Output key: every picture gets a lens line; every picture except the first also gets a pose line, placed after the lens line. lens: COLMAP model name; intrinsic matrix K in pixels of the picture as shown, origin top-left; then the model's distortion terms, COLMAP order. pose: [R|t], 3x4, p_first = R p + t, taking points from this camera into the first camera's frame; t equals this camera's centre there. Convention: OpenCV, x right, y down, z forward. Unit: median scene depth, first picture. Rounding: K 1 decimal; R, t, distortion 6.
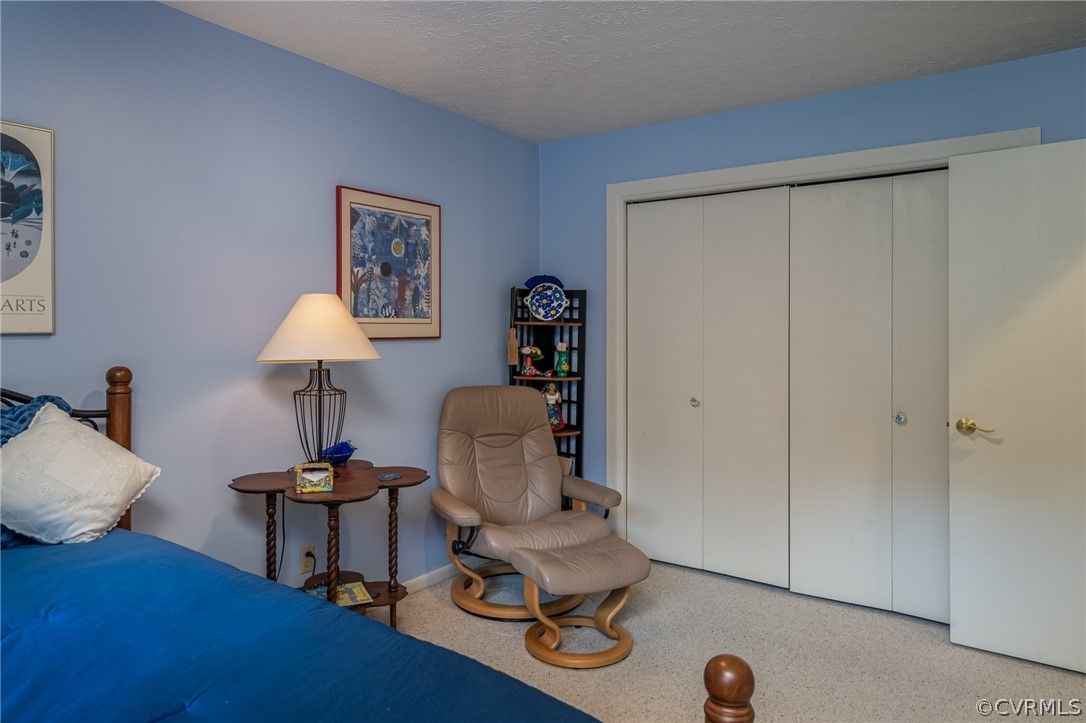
lens RADIAL K [[696.7, 0, 542.0], [0, 696.7, 353.6], [0, 0, 1]] dist [0.000345, -0.000667]
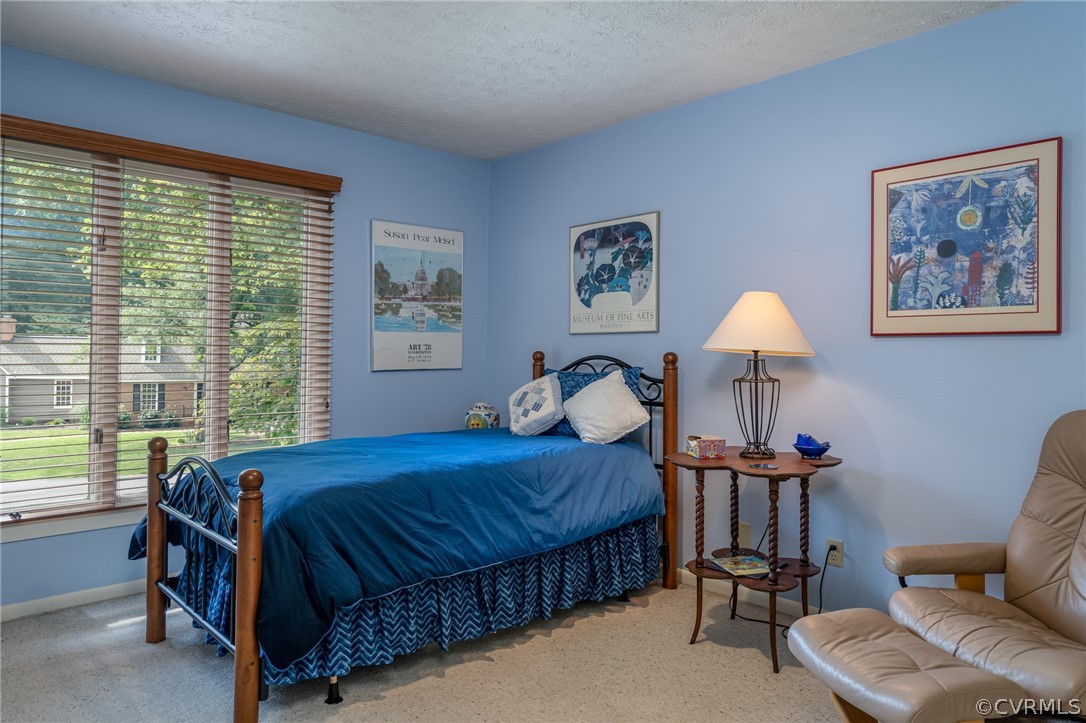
lens RADIAL K [[696.7, 0, 542.2], [0, 696.7, 361.3], [0, 0, 1]] dist [0.000345, -0.000667]
pose [[-0.192413, 0.003676, -0.981307, 0.668835], [-0.049839, 0.998666, 0.013514, 0.022589], [0.980048, 0.051508, -0.191973, 0.706308]]
